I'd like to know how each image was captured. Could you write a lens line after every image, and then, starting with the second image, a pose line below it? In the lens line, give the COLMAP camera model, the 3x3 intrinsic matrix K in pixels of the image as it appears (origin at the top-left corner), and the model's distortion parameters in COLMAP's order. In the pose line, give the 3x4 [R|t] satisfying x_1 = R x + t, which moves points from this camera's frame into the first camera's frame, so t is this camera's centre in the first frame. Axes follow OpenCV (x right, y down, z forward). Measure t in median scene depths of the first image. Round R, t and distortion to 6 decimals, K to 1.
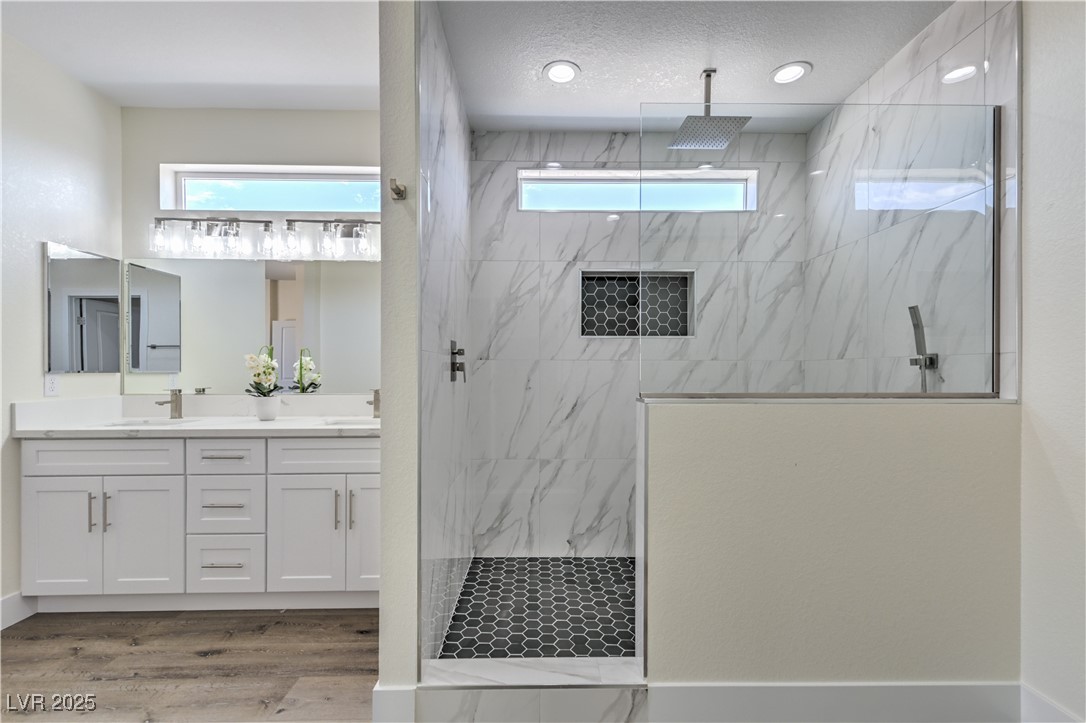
lens RADIAL K [[467.5, 0, 546.9], [0, 467.5, 369.0], [0, 0, 1]] dist [0.021903, -0.008226]
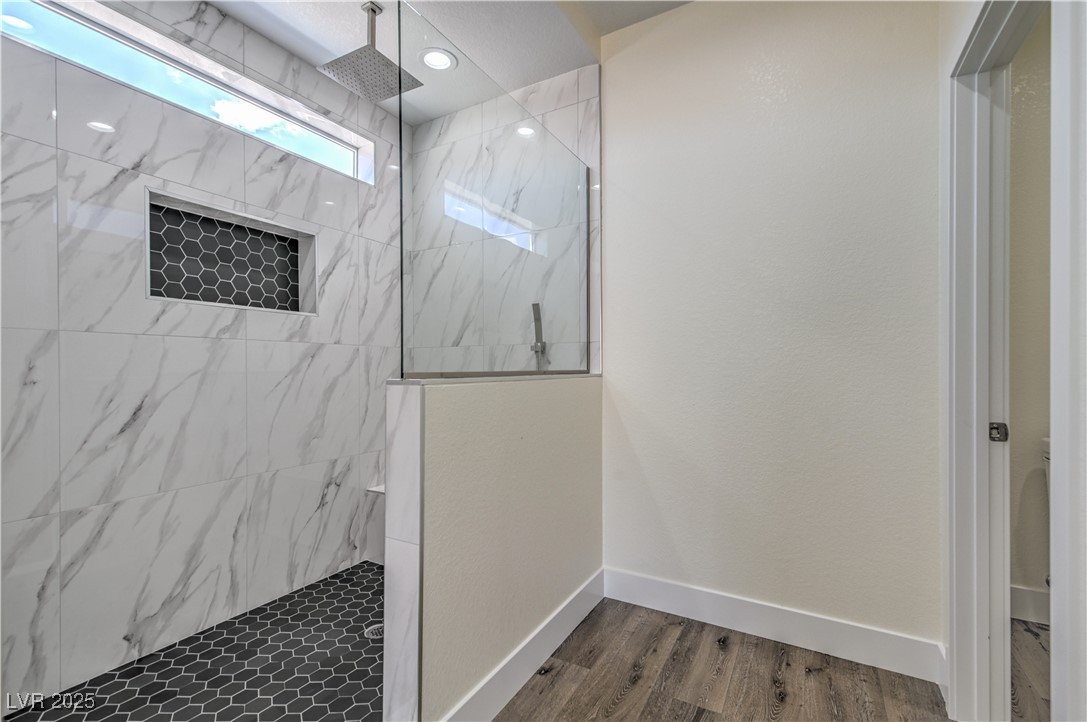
lens RADIAL K [[478.9, 0, 535.1], [0, 478.9, 367.7], [0, 0, 1]] dist [0.017587, -0.001059]
pose [[0.517912, -0.002579, 0.855430, -0.219467], [0.002170, 0.999996, 0.001701, 0.025292], [-0.855431, 0.000975, 0.517915, 0.240697]]
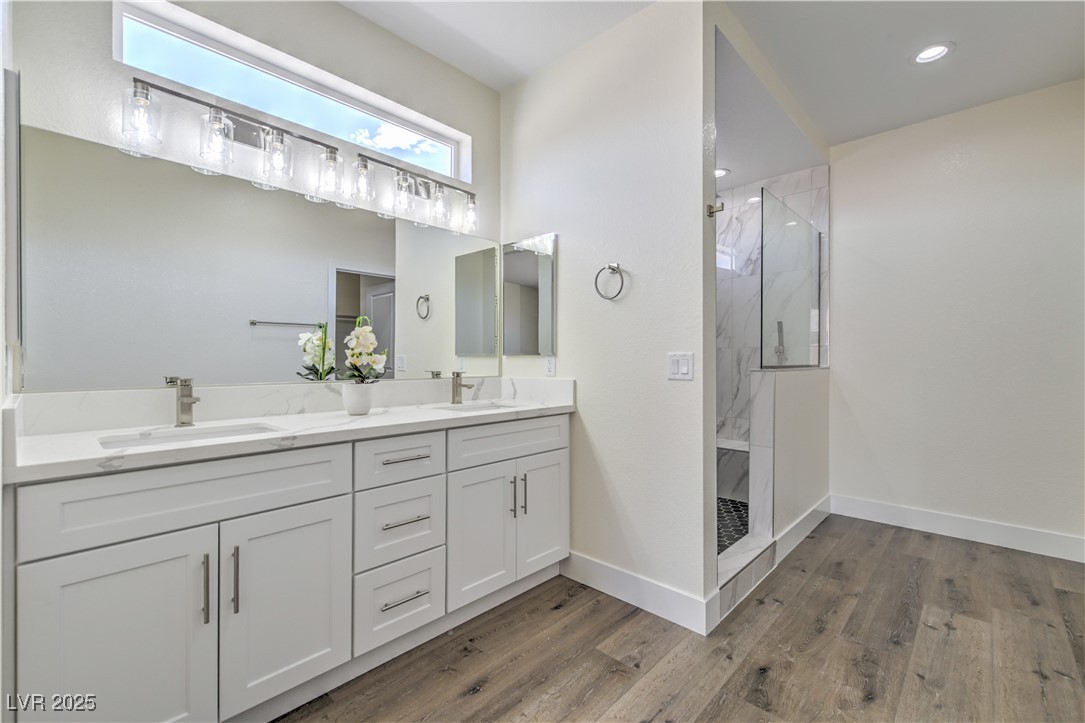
lens RADIAL K [[463.4, 0, 549.9], [0, 463.4, 360.2], [0, 0, 1]] dist [0.019986, -0.005564]
pose [[0.695484, 0.000509, 0.718542, -0.875795], [-0.001628, 0.999998, 0.000868, 0.019039], [-0.718540, -0.001774, 0.695484, 0.245374]]
